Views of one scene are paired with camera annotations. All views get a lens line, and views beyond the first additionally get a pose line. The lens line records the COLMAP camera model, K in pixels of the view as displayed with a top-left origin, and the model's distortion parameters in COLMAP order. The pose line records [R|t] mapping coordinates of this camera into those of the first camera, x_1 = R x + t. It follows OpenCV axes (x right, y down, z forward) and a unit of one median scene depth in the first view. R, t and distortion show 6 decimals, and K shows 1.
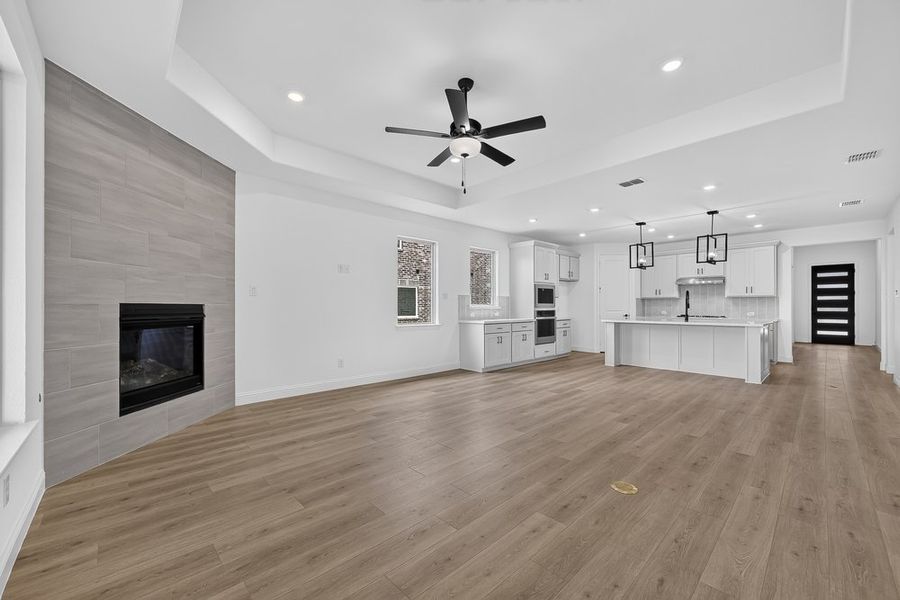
lens RADIAL K [[356.8, 0, 452.3], [0, 356.8, 304.3], [0, 0, 1]] dist [0.001166, -0.000422]
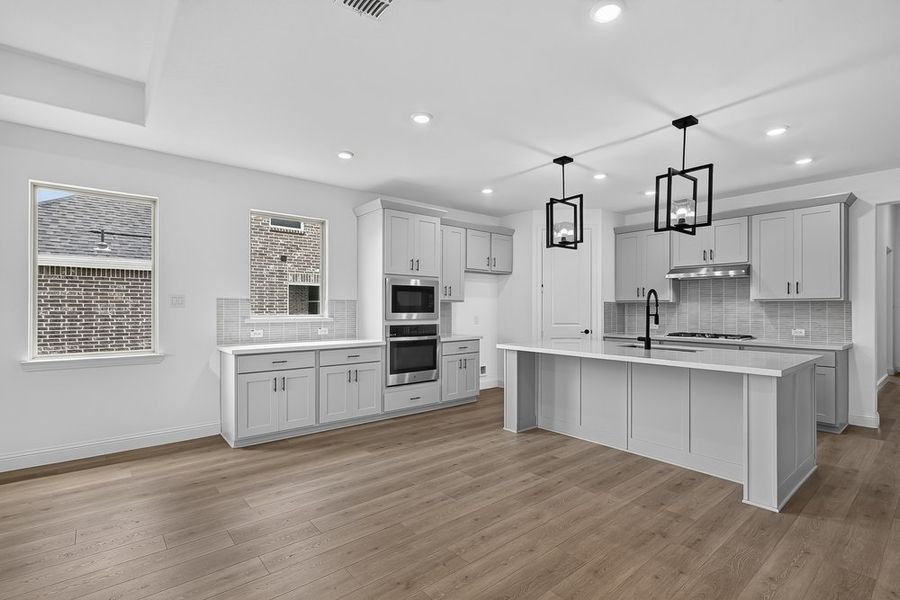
lens RADIAL K [[415.1, 0, 452.0], [0, 415.1, 305.5], [0, 0, 1]] dist [0.000015, -0.000824]
pose [[0.997848, 0.001340, -0.065549, 0.436456], [-0.001400, 0.999999, -0.000875, -0.015702], [0.065548, 0.000965, 0.997849, 0.416648]]
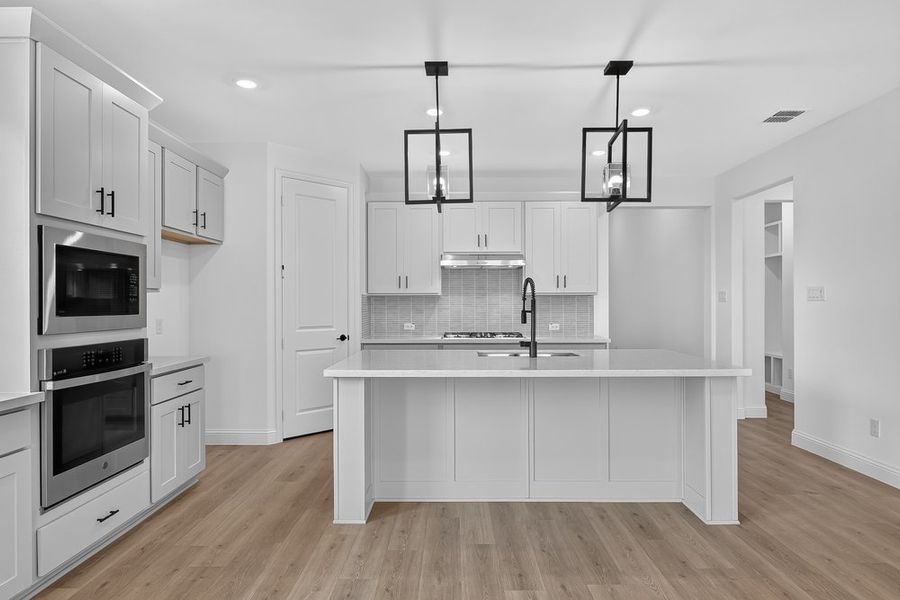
lens RADIAL K [[519.3, 0, 447.4], [0, 519.3, 303.9], [0, 0, 1]] dist [0.004529, -0.000335]
pose [[0.698902, -0.002943, 0.715211, 0.208405], [-0.001089, 0.999986, 0.005178, -0.014119], [-0.715216, -0.004398, 0.698889, 0.707044]]
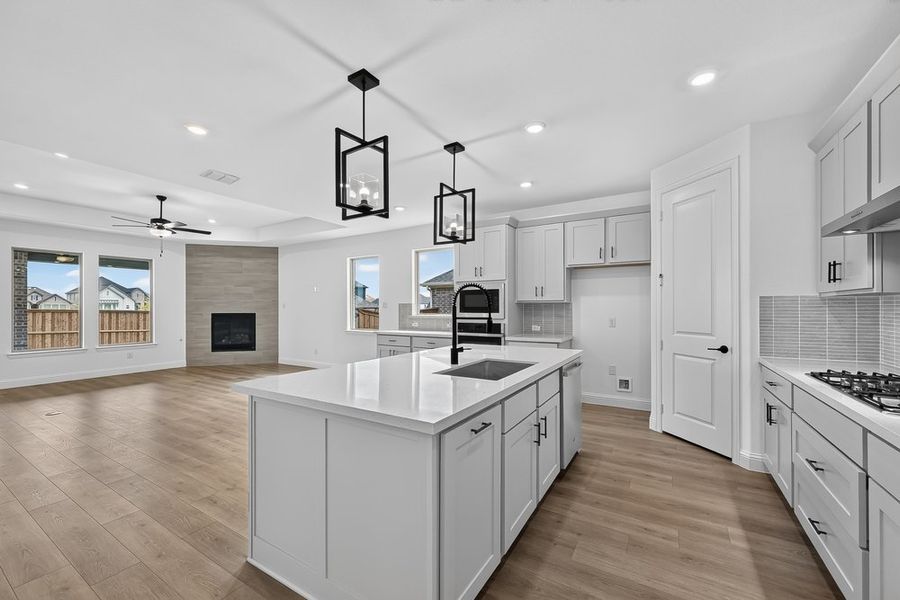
lens RADIAL K [[356.8, 0, 454.9], [0, 356.8, 306.7], [0, 0, 1]] dist [0.001166, -0.000422]
pose [[0.266143, -0.003443, -0.963927, 1.056147], [0.009283, 0.999956, -0.001009, -0.015779], [0.963889, -0.008680, 0.266163, 0.934762]]
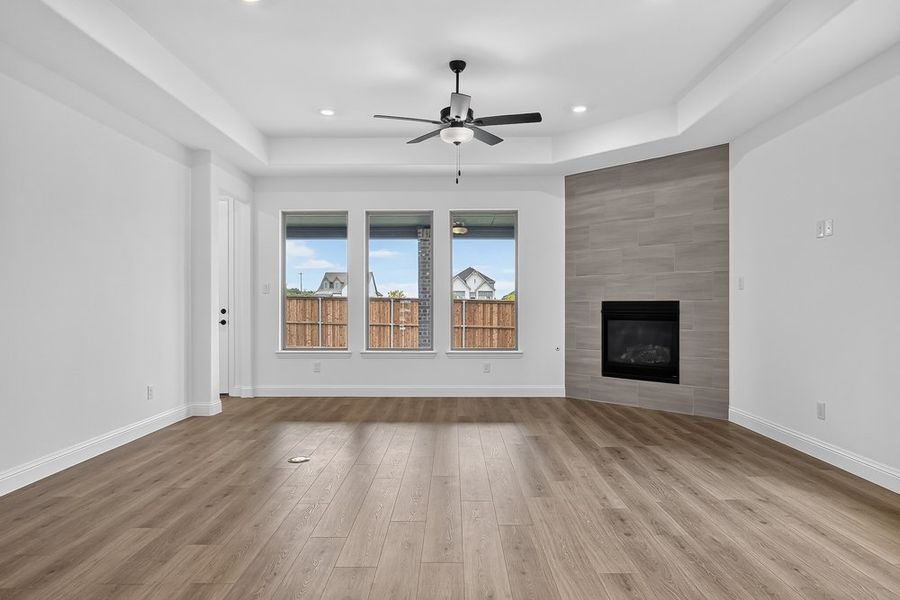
lens RADIAL K [[540.3, 0, 449.8], [0, 540.3, 301.0], [0, 0, 1]] dist [-0.001237, -0.004131]
pose [[-0.699300, -0.003077, -0.714822, 0.503113], [0.005941, 0.999931, -0.010116, 0.006750], [0.714804, -0.011320, -0.699234, 0.931796]]
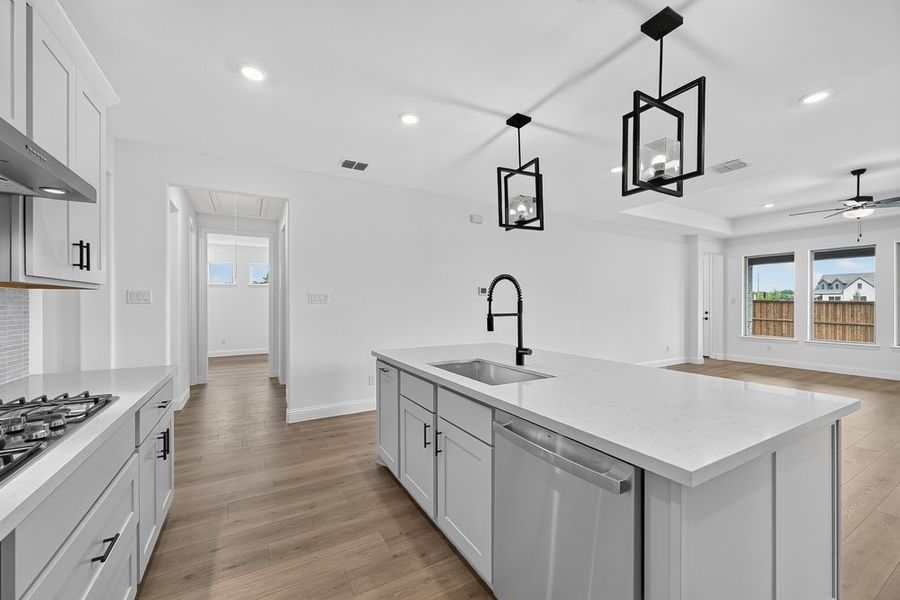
lens RADIAL K [[356.8, 0, 450.5], [0, 356.8, 305.8], [0, 0, 1]] dist [0.001166, -0.000422]
pose [[-0.970643, -0.001006, 0.240524, 0.662569], [-0.000983, 0.999999, 0.000214, -0.012109], [-0.240524, -0.000029, -0.970643, 1.395561]]
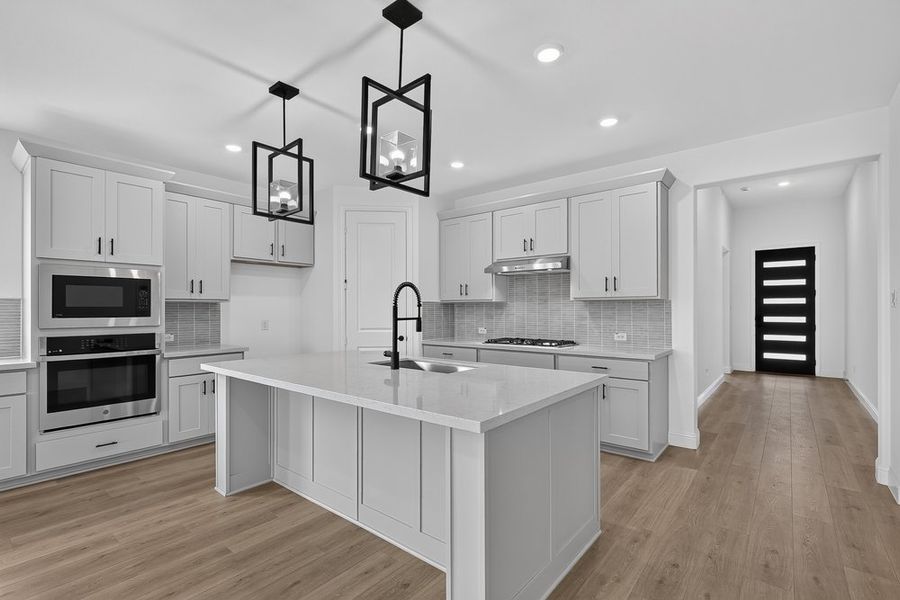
lens RADIAL K [[415.1, 0, 447.9], [0, 415.1, 304.8], [0, 0, 1]] dist [0.000015, -0.000824]
pose [[0.992036, -0.000931, 0.125948, 0.679018], [0.001577, 0.999986, -0.005033, -0.015003], [-0.125942, 0.005191, 0.992024, 0.616446]]
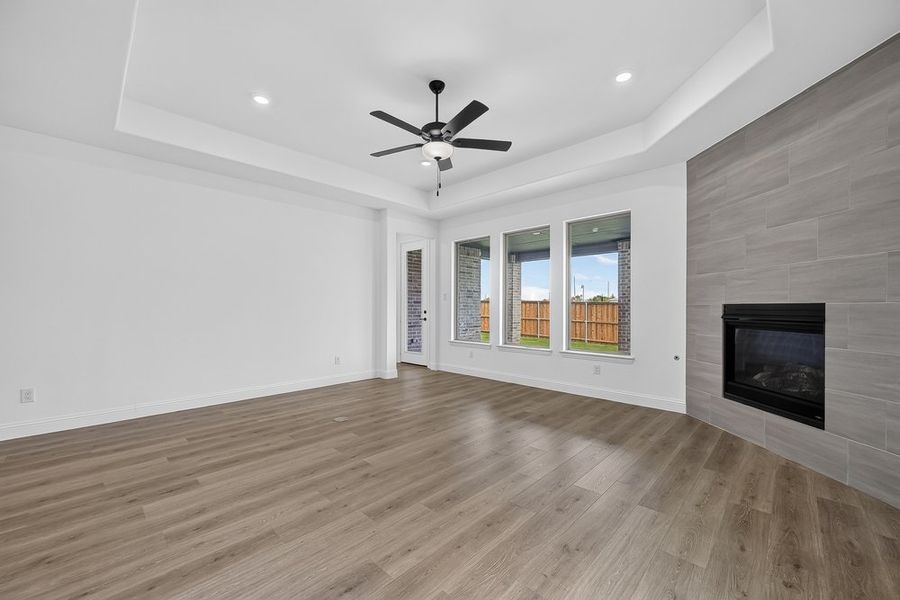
lens RADIAL K [[356.8, 0, 450.1], [0, 356.8, 307.3], [0, 0, 1]] dist [0.001166, -0.000422]
pose [[-0.999336, -0.000139, -0.036443, 0.017961], [0.000120, 0.999975, -0.007101, 0.006870], [0.036443, -0.007101, -0.999311, 0.949448]]
